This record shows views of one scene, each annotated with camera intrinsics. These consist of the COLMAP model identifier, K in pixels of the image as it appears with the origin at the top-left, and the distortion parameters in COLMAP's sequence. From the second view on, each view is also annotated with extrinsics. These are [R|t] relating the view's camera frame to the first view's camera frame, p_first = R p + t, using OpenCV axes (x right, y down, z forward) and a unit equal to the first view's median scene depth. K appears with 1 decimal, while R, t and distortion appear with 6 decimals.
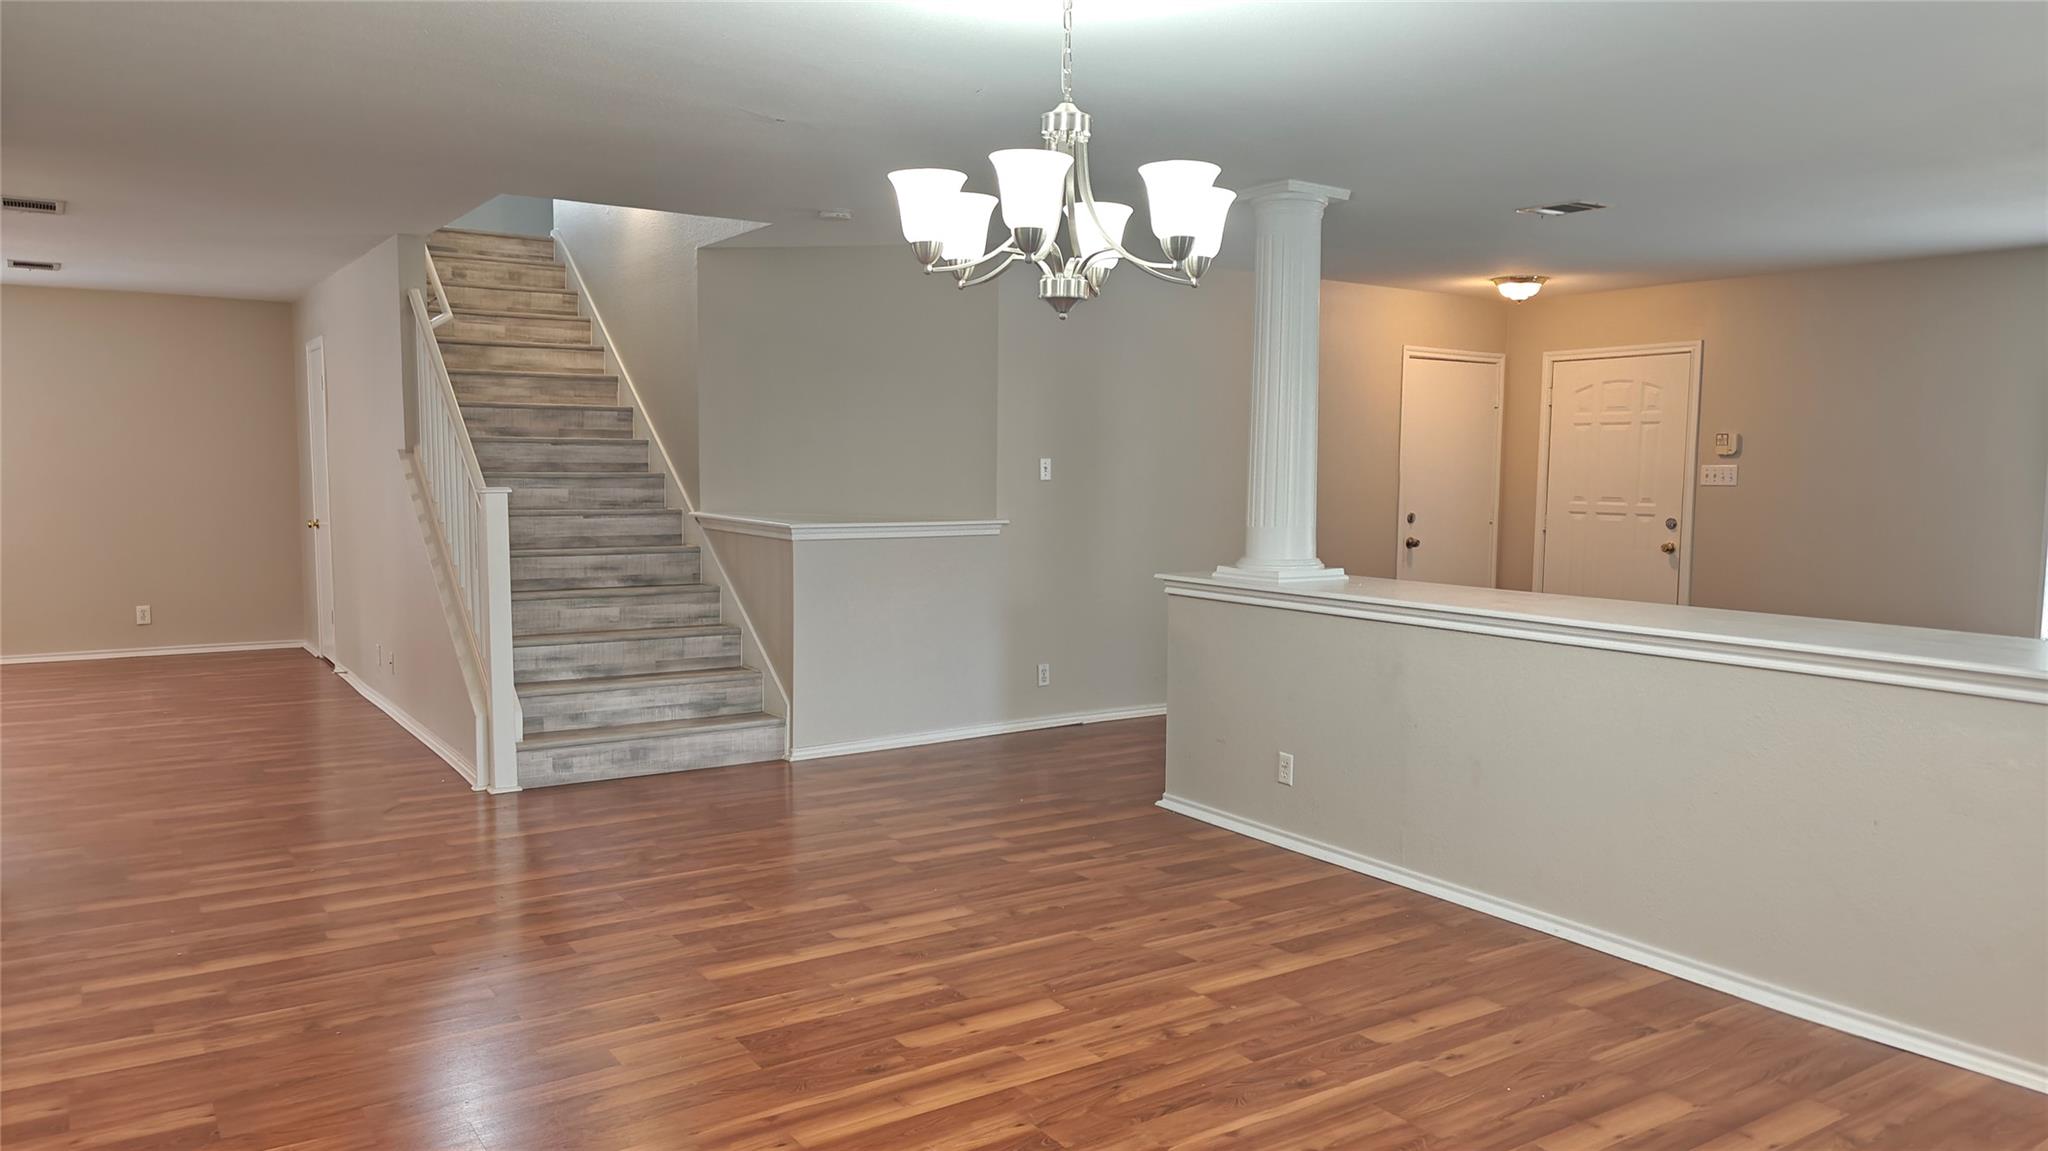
lens RADIAL K [[1422.6, 0, 1026.2], [0, 1422.6, 584.5], [0, 0, 1]] dist [0.034500, -0.028757]
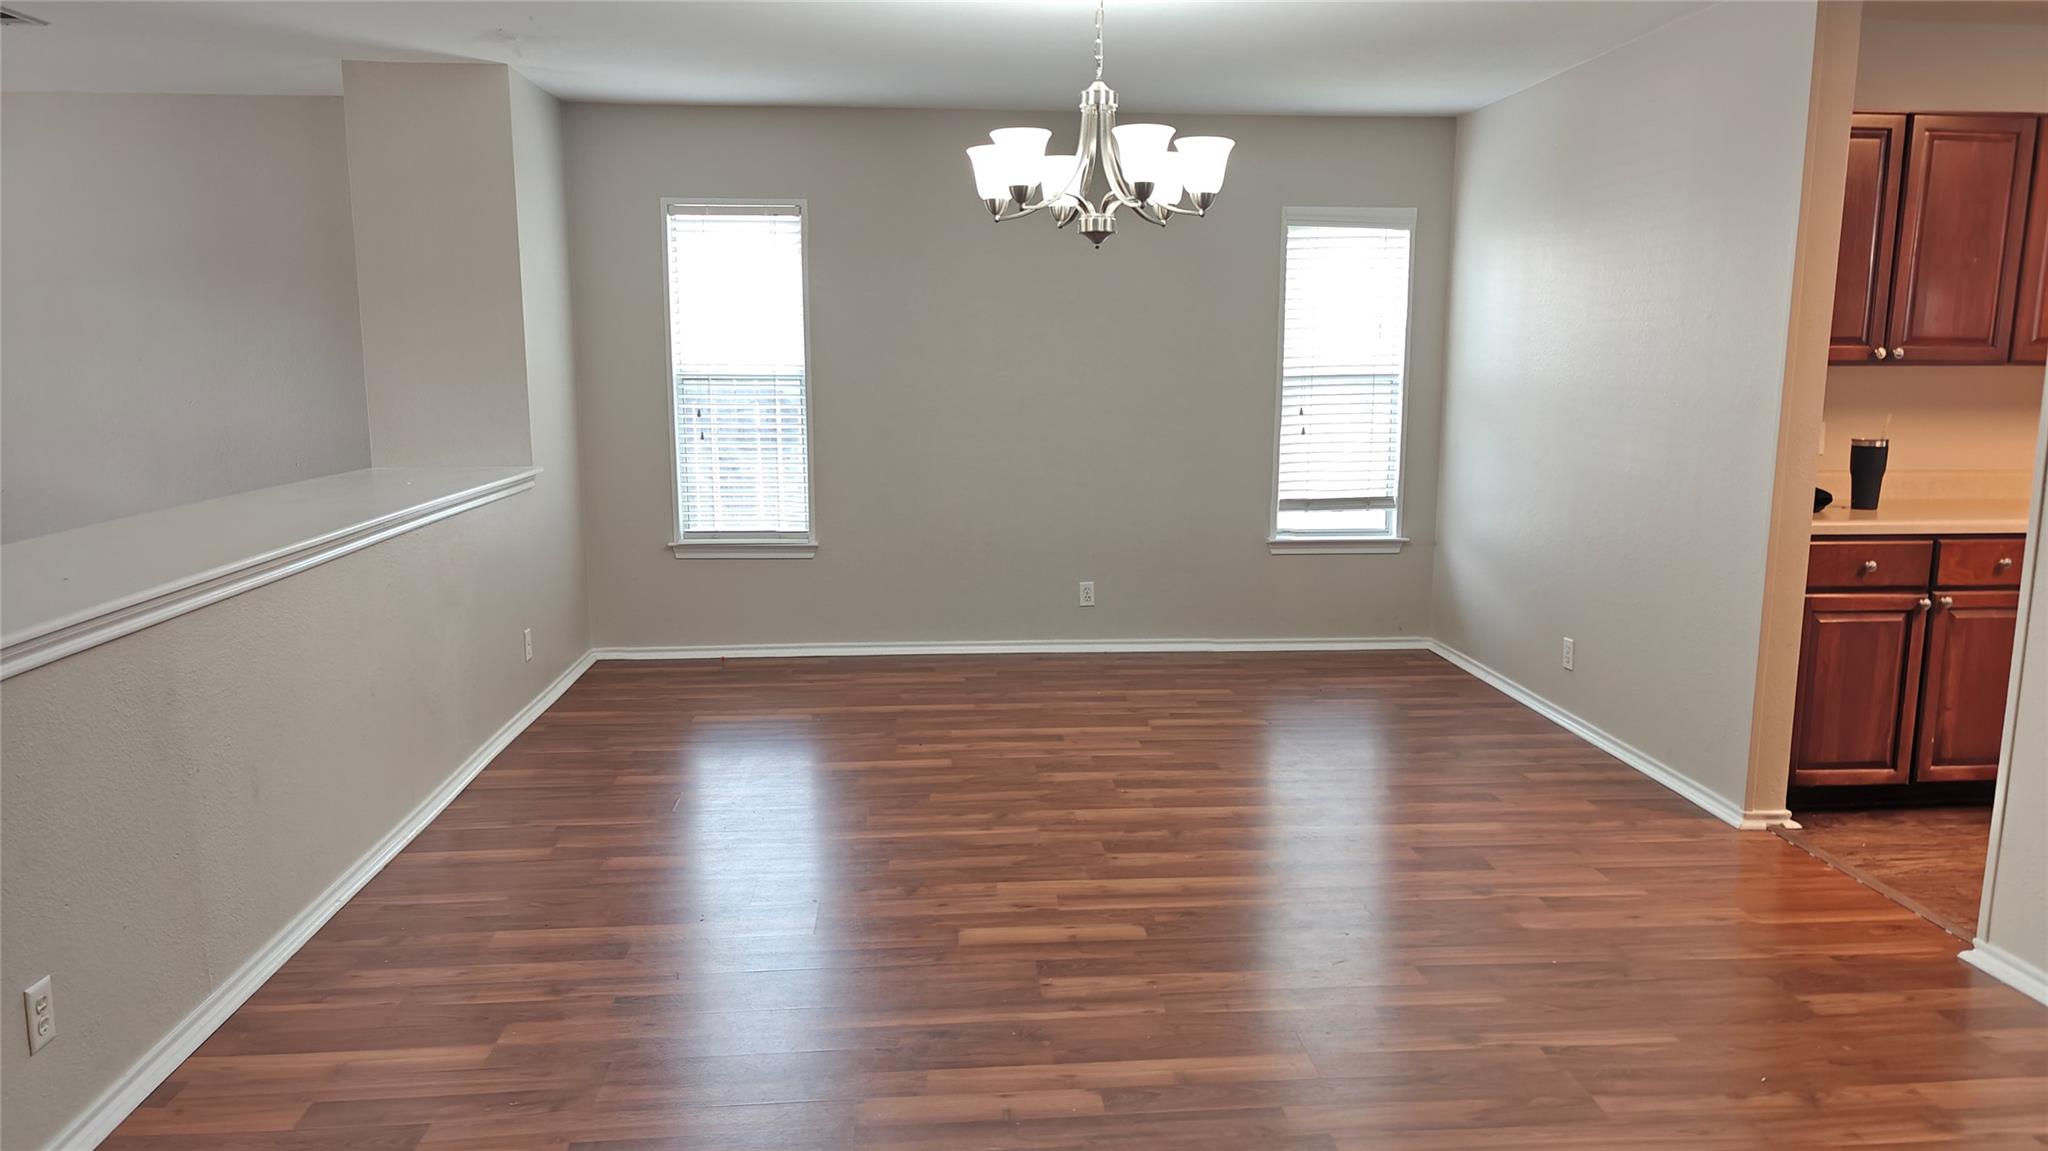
lens RADIAL K [[1422.6, 0, 1026.2], [0, 1422.6, 584.5], [0, 0, 1]] dist [0.034500, -0.028757]
pose [[-0.871130, -0.094272, 0.481918, -0.404741], [0.030684, 0.969031, 0.245026, -0.147555], [-0.490092, 0.228237, -0.841259, 1.543596]]
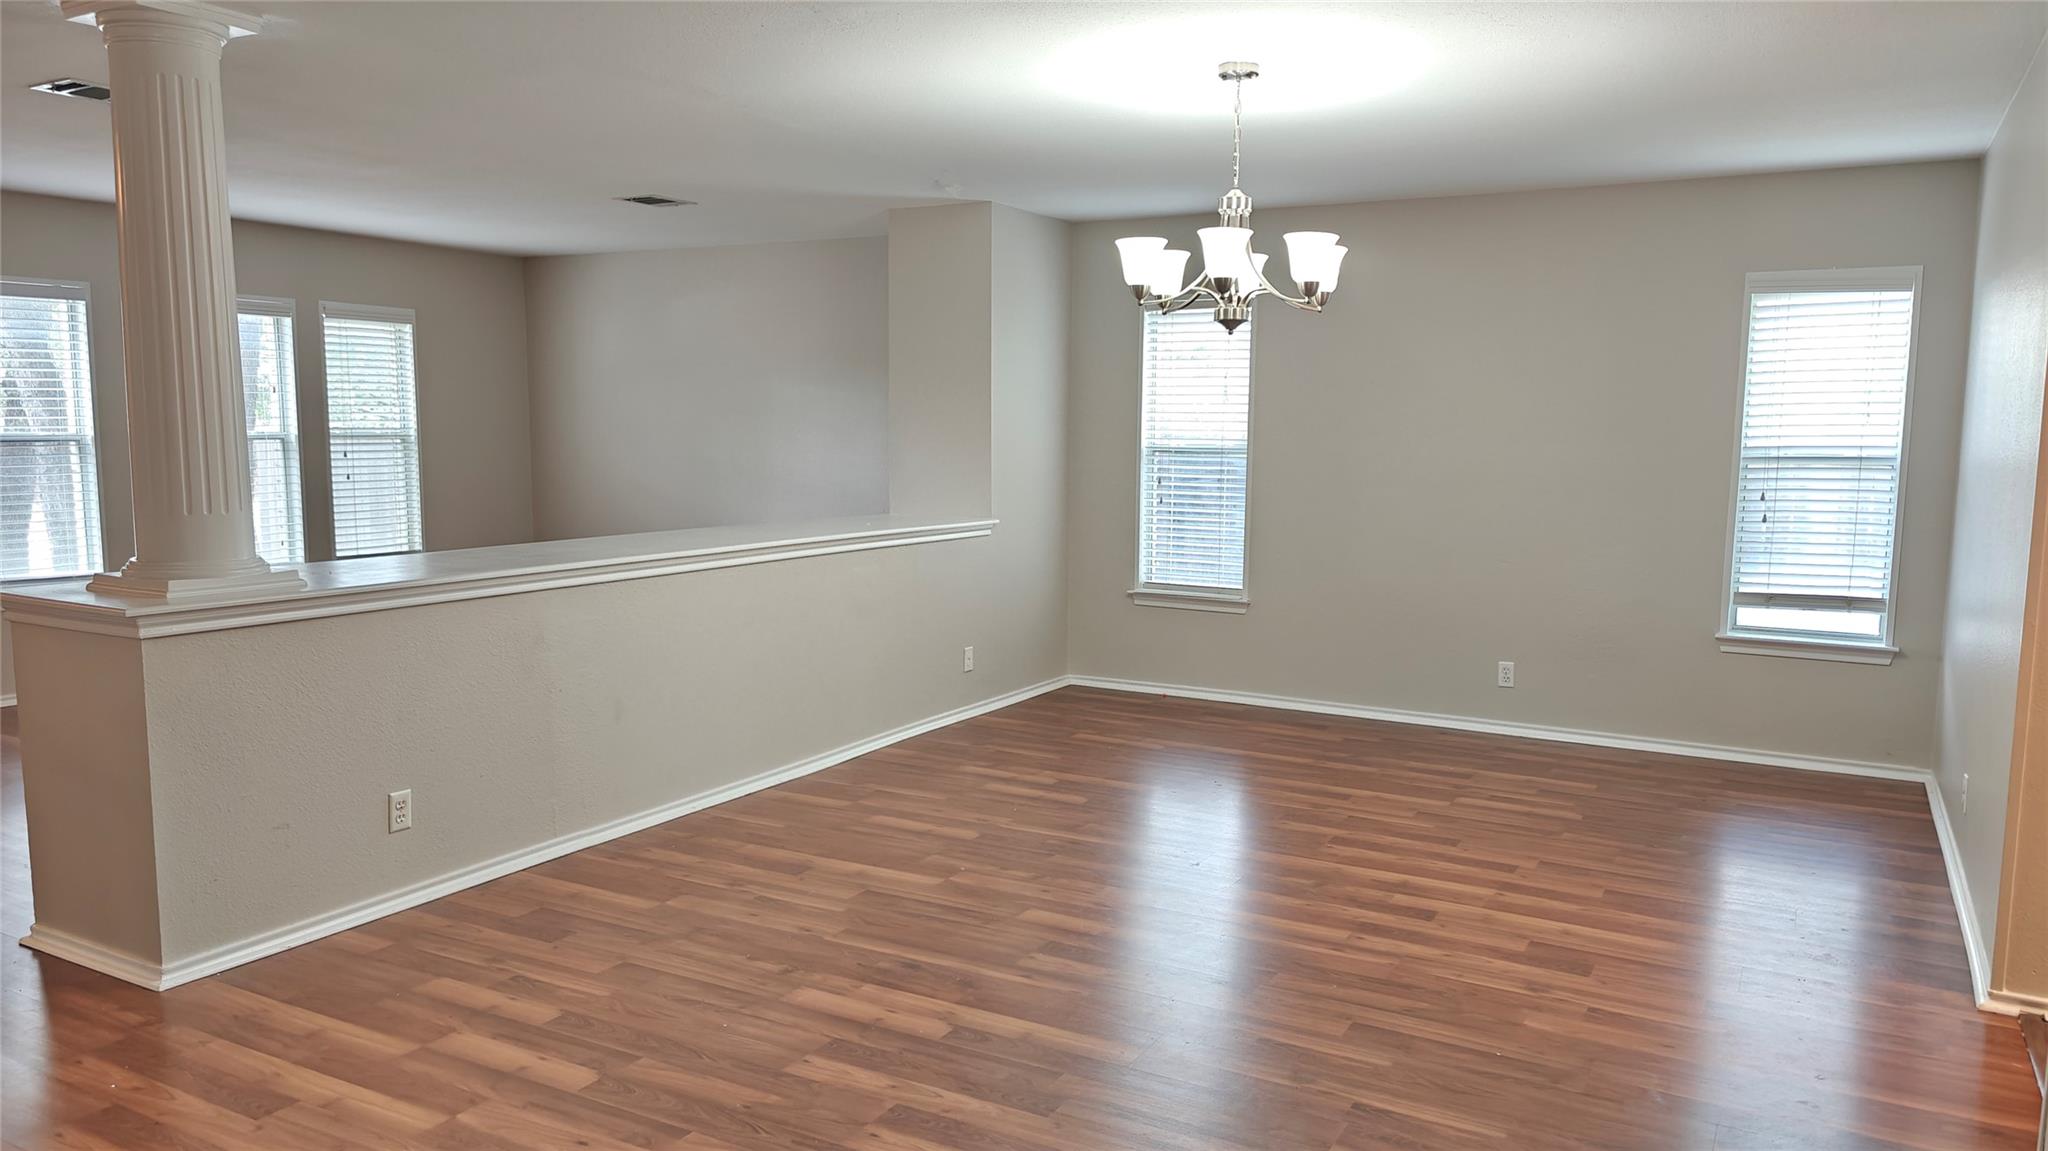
lens RADIAL K [[1422.6, 0, 1026.2], [0, 1422.6, 584.5], [0, 0, 1]] dist [0.034500, -0.028757]
pose [[-0.444767, -0.117391, 0.887920, -0.851414], [0.065712, 0.984424, 0.163066, -0.131168], [-0.893232, 0.130873, -0.430126, 1.297226]]
